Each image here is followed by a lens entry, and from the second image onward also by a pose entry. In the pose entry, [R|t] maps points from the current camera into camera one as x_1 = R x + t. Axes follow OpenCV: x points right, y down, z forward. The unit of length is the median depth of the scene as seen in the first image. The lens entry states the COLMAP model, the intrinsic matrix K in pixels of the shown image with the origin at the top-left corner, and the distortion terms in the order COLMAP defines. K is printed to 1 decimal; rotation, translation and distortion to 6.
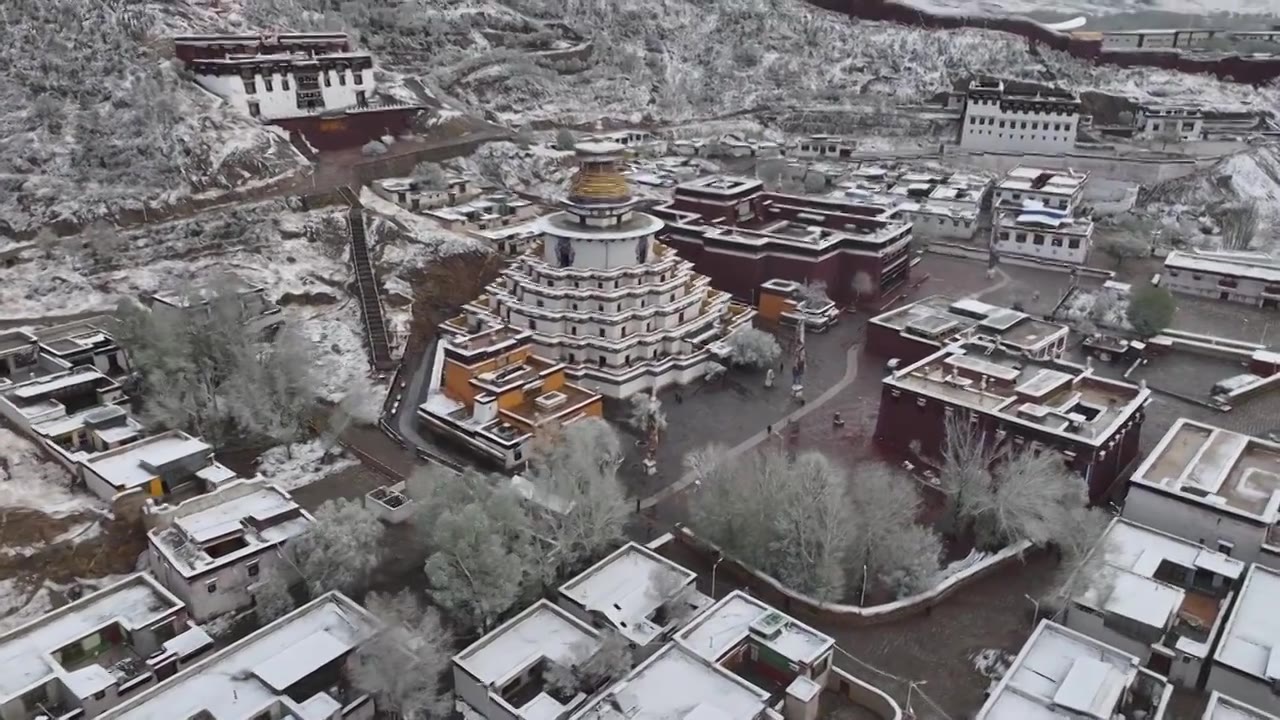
lens RADIAL K [[900.0, 0, 640.0], [0, 900.0, 360.0], [0, 0, 1]] dist [0.000598, 0.010821]
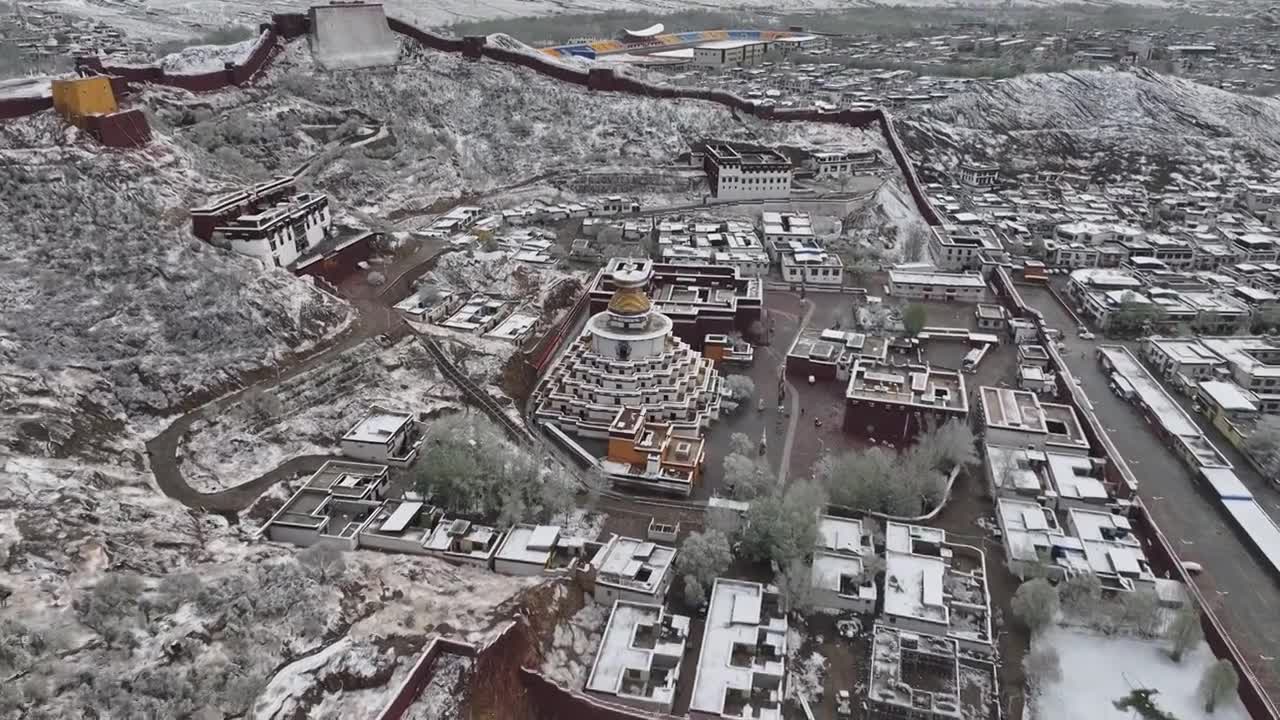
lens RADIAL K [[900.0, 0, 640.0], [0, 900.0, 360.0], [0, 0, 1]] dist [0.000598, 0.010821]
pose [[0.887555, -0.184691, 0.422060, -0.528334], [0.169661, 0.982775, 0.073273, -0.157471], [-0.428323, 0.006573, 0.903602, -0.278630]]
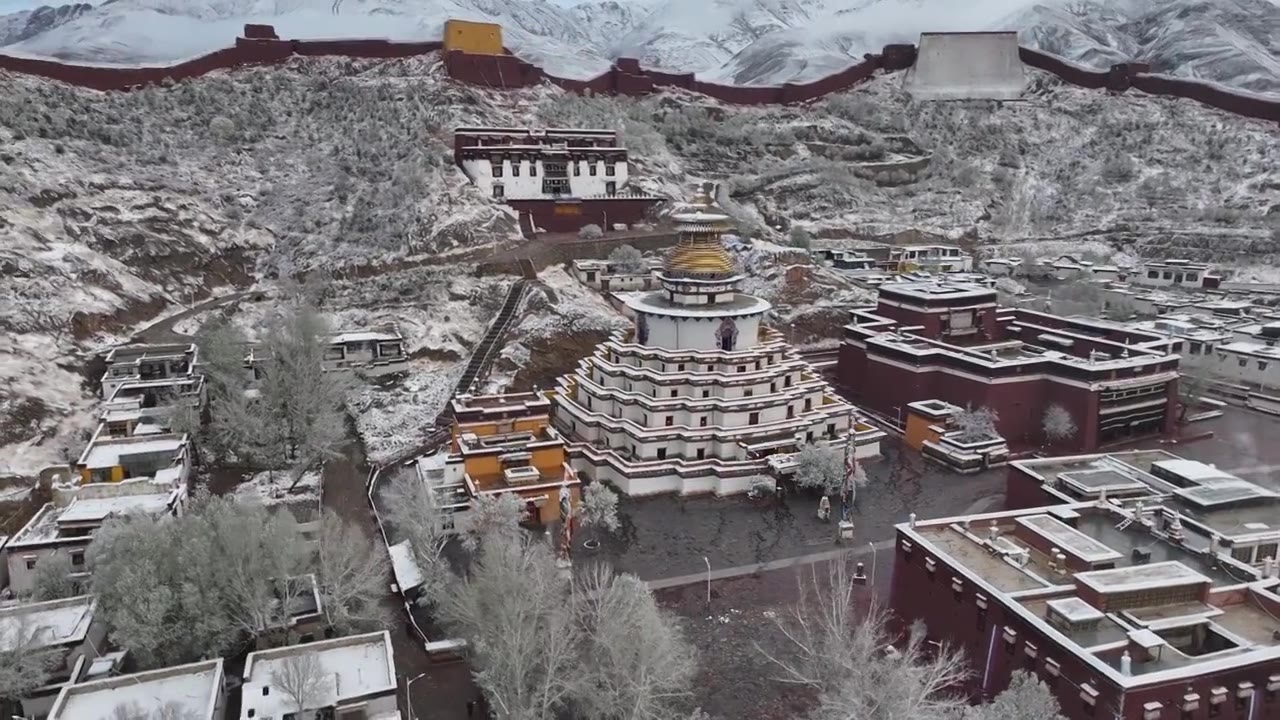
lens RADIAL K [[900.0, 0, 640.0], [0, 900.0, 360.0], [0, 0, 1]] dist [0.000598, 0.010821]
pose [[0.869263, 0.108466, -0.482303, 0.265215], [-0.180726, 0.977824, -0.105821, 0.004590], [0.460130, 0.179151, 0.869589, 0.172276]]
